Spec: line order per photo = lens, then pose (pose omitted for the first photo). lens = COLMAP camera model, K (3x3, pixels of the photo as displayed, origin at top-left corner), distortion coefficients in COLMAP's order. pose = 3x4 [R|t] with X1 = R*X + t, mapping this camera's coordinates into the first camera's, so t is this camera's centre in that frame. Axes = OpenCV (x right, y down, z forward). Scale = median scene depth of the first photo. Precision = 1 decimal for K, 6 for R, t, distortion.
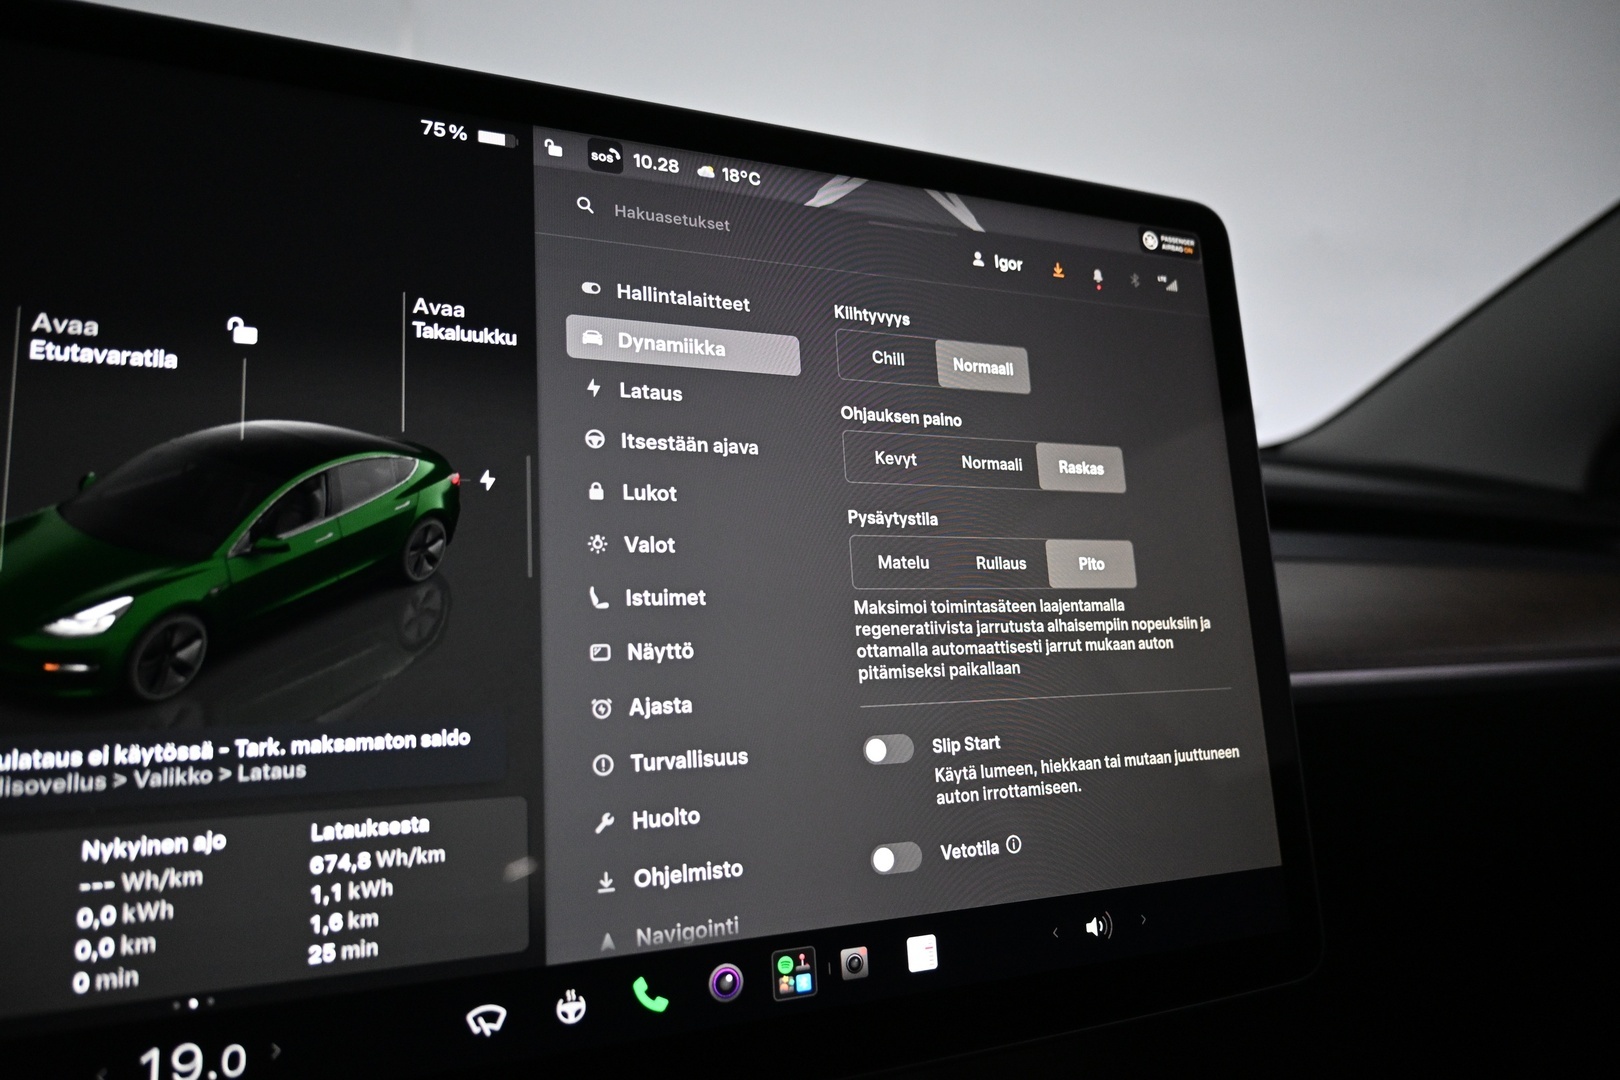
lens RADIAL K [[1114.8, 0, 810.0], [0, 1114.8, 540.0], [0, 0, 1]] dist [0.002708, -0.000083]
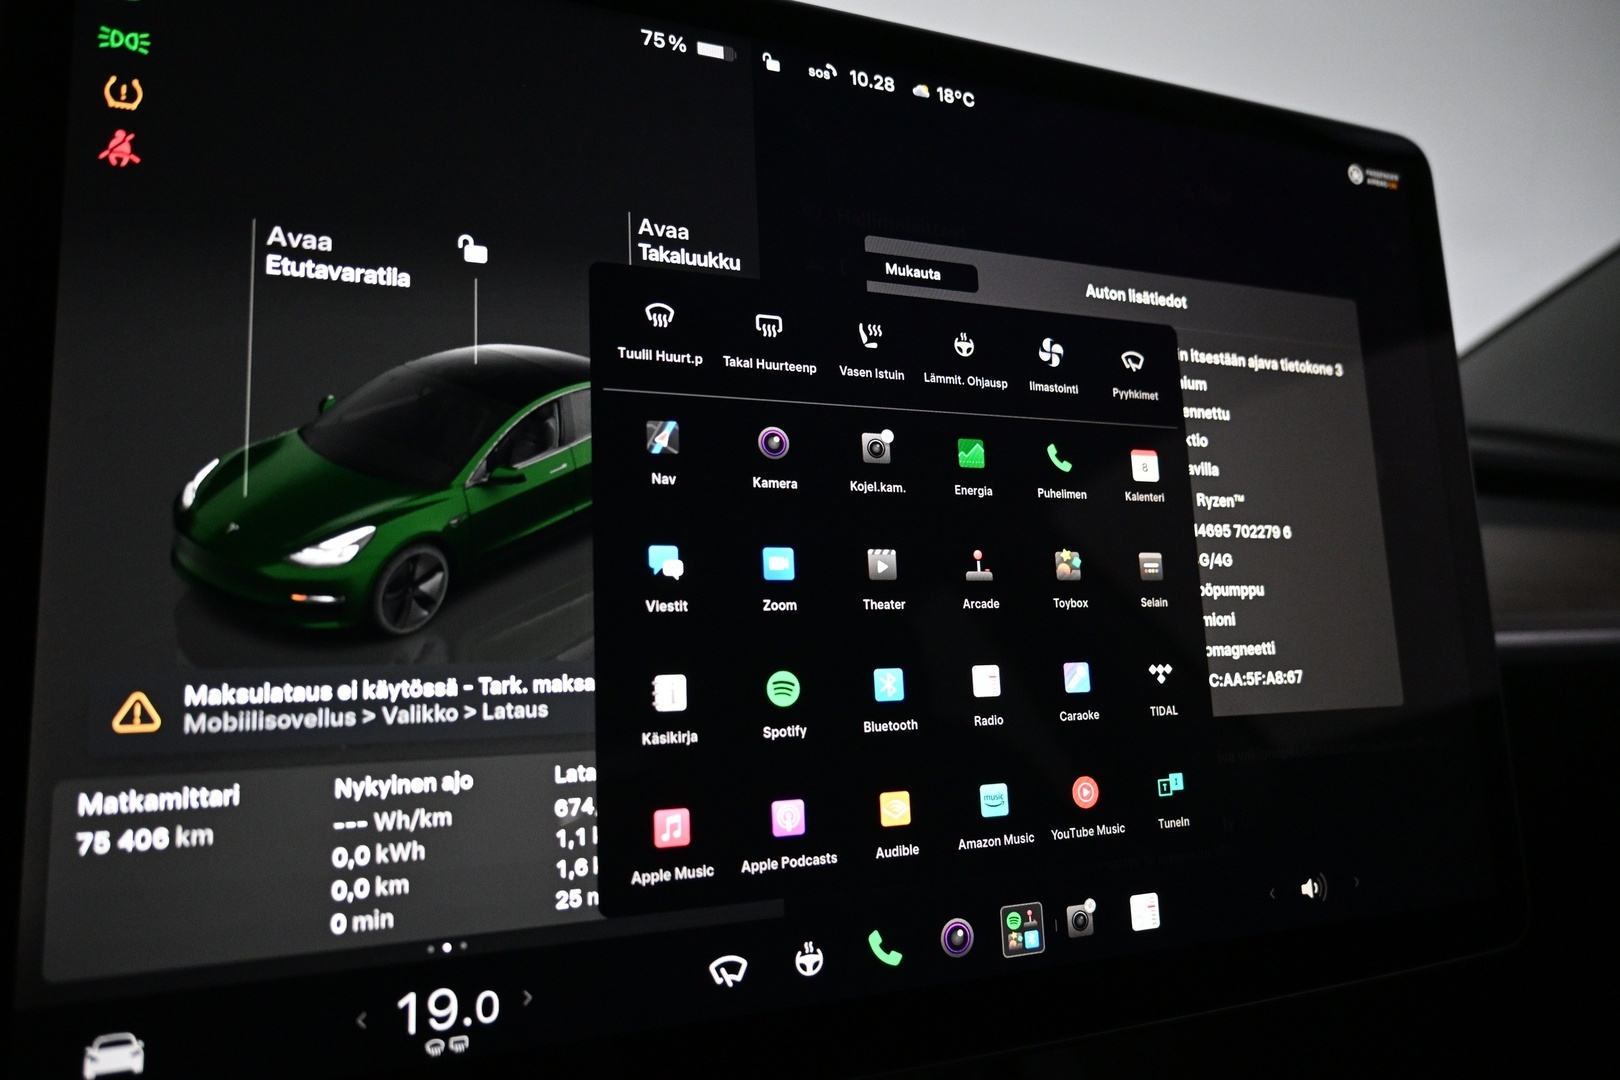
lens RADIAL K [[1114.8, 0, 810.0], [0, 1114.8, 540.0], [0, 0, 1]] dist [0.002708, -0.000083]
pose [[0.999757, 0.013522, -0.017432, -0.208306], [-0.012926, 0.999343, 0.033873, 0.024560], [0.017879, -0.033639, 0.999274, 0.050163]]
